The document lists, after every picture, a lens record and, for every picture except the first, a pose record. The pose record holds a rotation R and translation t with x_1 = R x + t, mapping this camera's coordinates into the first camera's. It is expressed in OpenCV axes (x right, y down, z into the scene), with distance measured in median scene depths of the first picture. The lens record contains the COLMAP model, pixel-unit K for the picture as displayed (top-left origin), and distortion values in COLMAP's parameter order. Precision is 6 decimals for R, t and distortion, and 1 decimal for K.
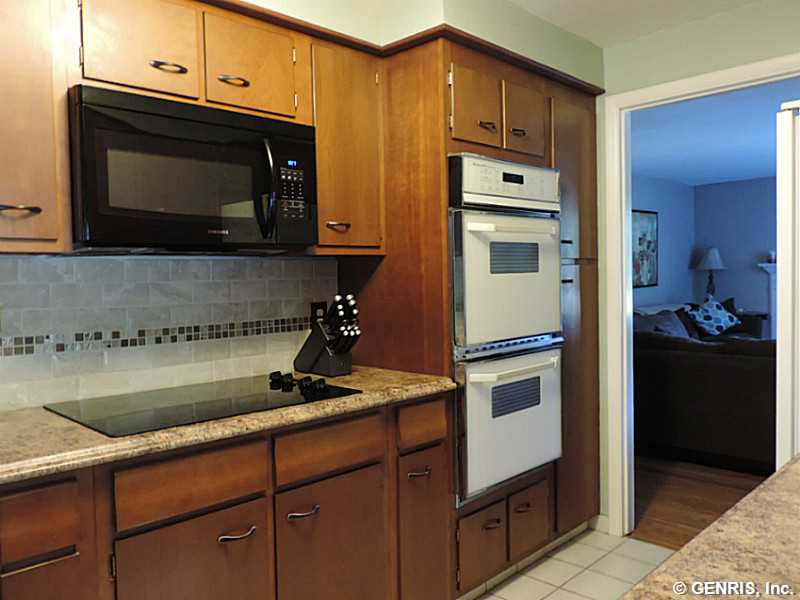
lens RADIAL K [[628.7, 0, 400.0], [0, 628.7, 300.0], [0, 0, 1]] dist [-0.028280, 0.005260]
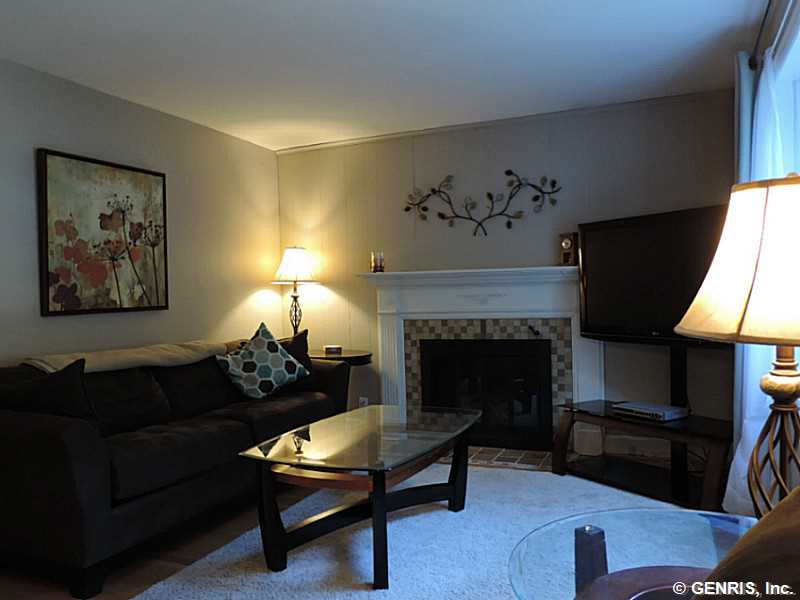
lens RADIAL K [[628.7, 0, 400.0], [0, 628.7, 300.0], [0, 0, 1]] dist [-0.028280, 0.005260]
pose [[0.929878, -0.000078, 0.367867, 0.413392], [0.015031, 0.999173, -0.037781, -0.007434], [-0.367560, 0.040661, 0.929110, 0.436158]]
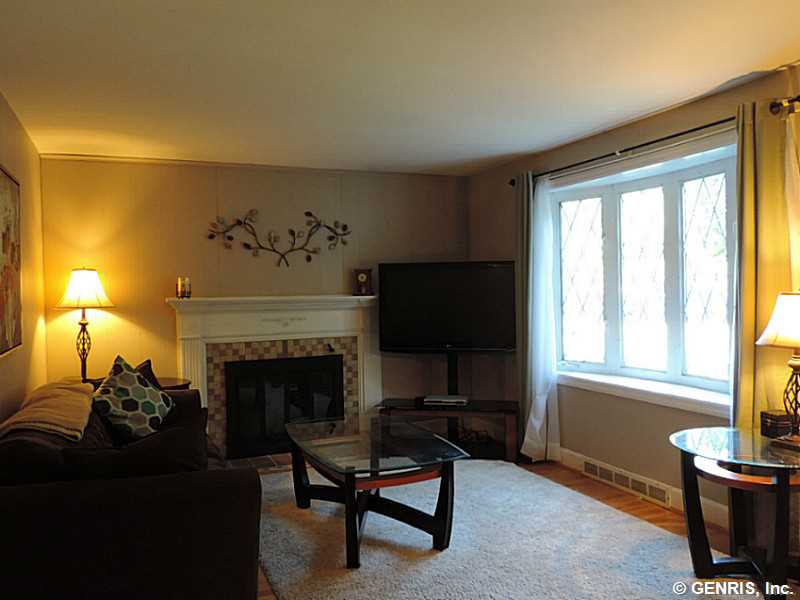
lens RADIAL K [[628.7, 0, 400.0], [0, 628.7, 300.0], [0, 0, 1]] dist [-0.028280, 0.005260]
pose [[0.375277, 0.002368, 0.926910, 0.105349], [0.045207, 0.998760, -0.020854, -0.035995], [-0.925810, 0.049729, 0.374704, 0.604273]]
